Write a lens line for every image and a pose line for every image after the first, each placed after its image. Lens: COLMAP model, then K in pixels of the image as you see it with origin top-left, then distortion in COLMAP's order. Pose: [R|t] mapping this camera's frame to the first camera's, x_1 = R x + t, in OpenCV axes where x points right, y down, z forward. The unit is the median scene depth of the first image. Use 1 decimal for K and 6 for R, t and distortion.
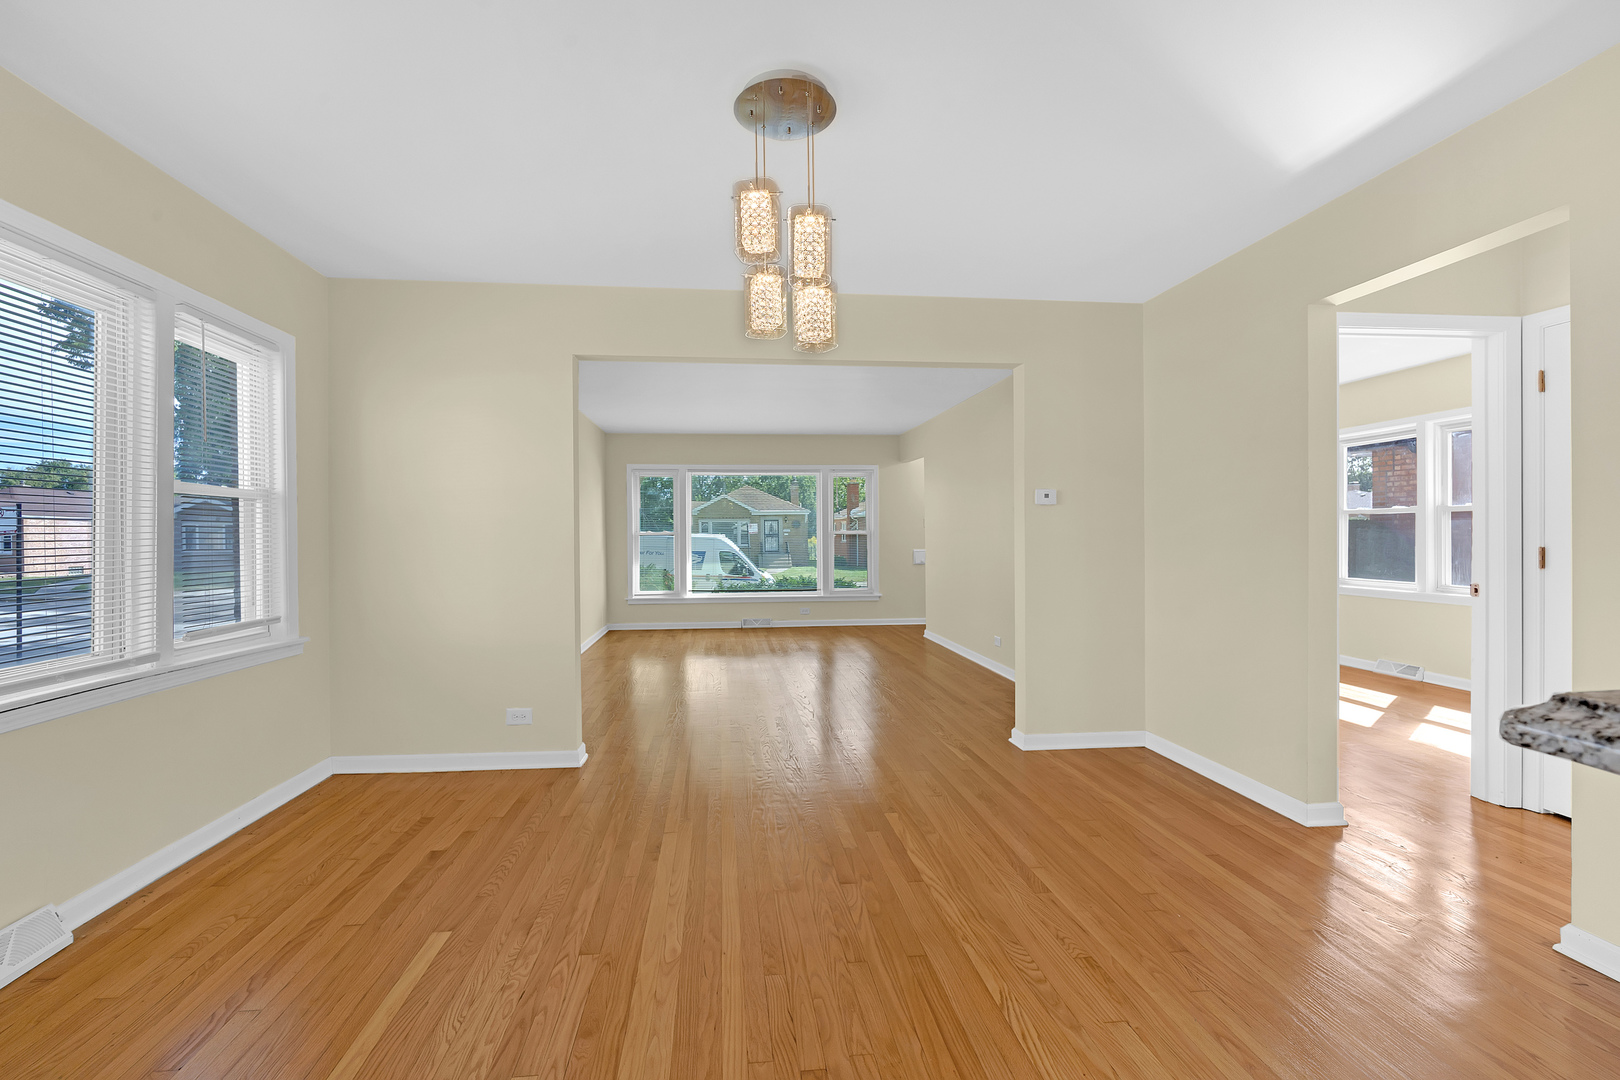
lens RADIAL K [[727.6, 0, 779.4], [0, 727.6, 540.0], [0, 0, 1]] dist [0.001570, 0.000410]
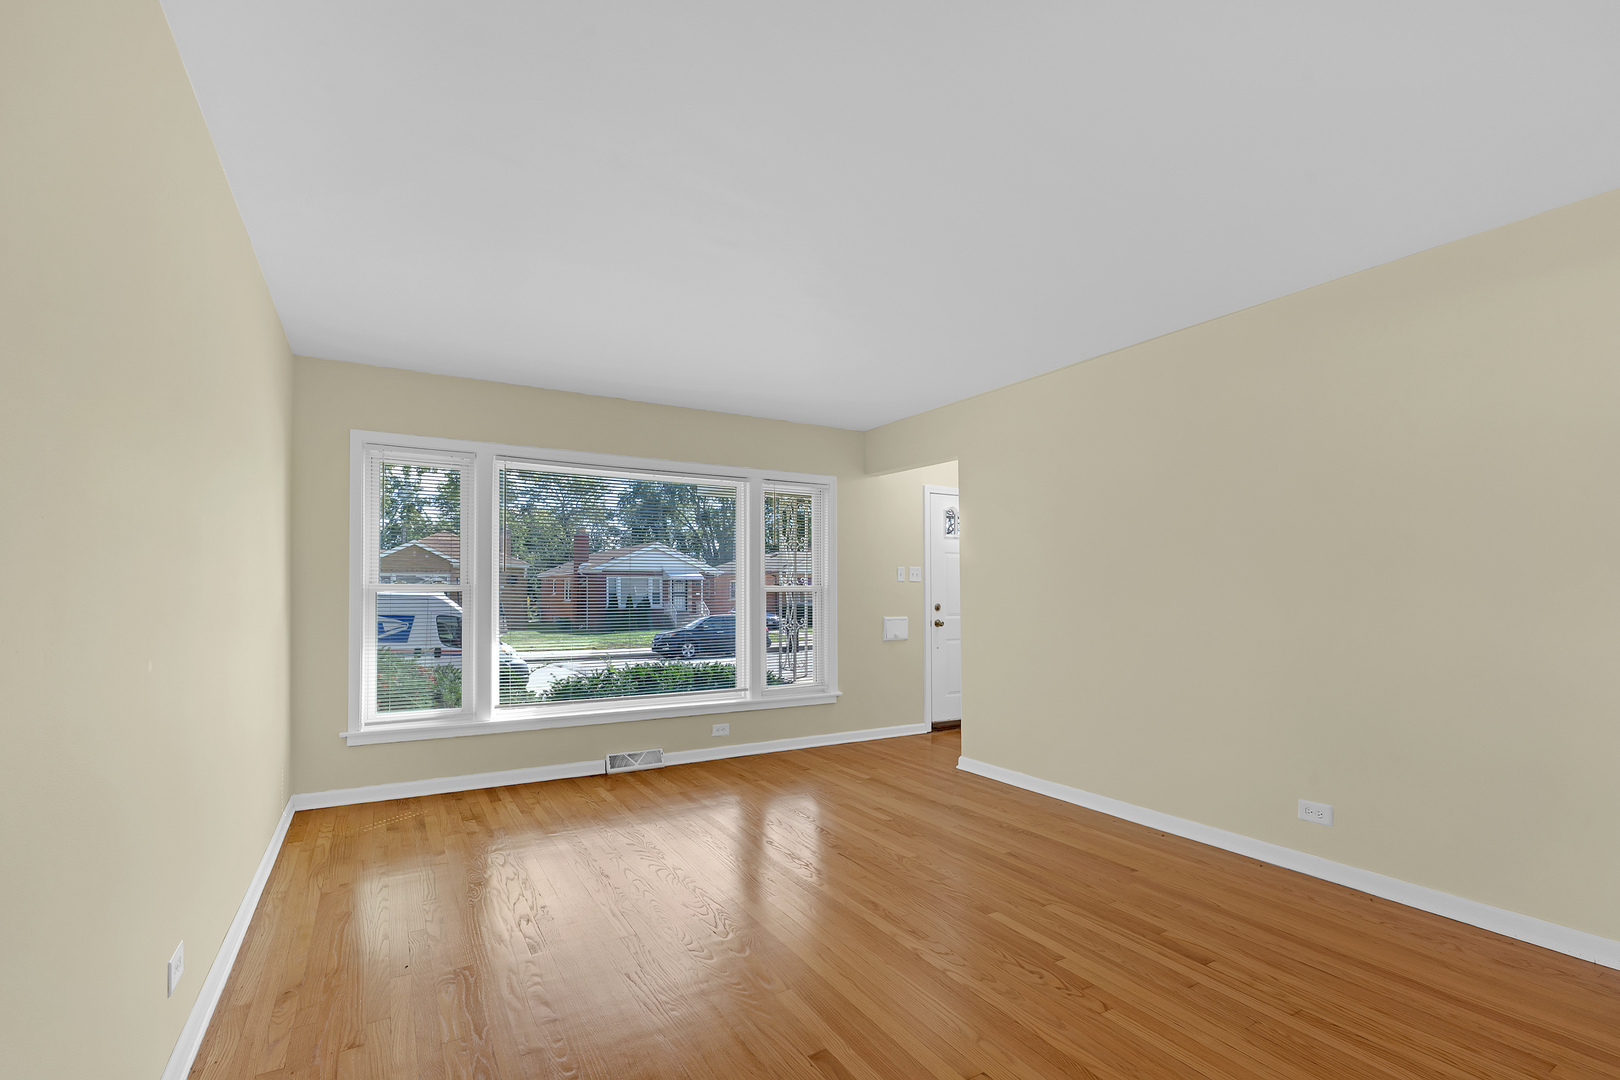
lens RADIAL K [[744.3, 0, 810.0], [0, 744.3, 540.0], [0, 0, 1]] dist [-0.001462, -0.000027]
pose [[0.900884, 0.034917, 0.432653, -0.152763], [-0.000131, 0.996781, -0.080172, -0.000010], [-0.434059, 0.072169, 0.897989, 0.455849]]
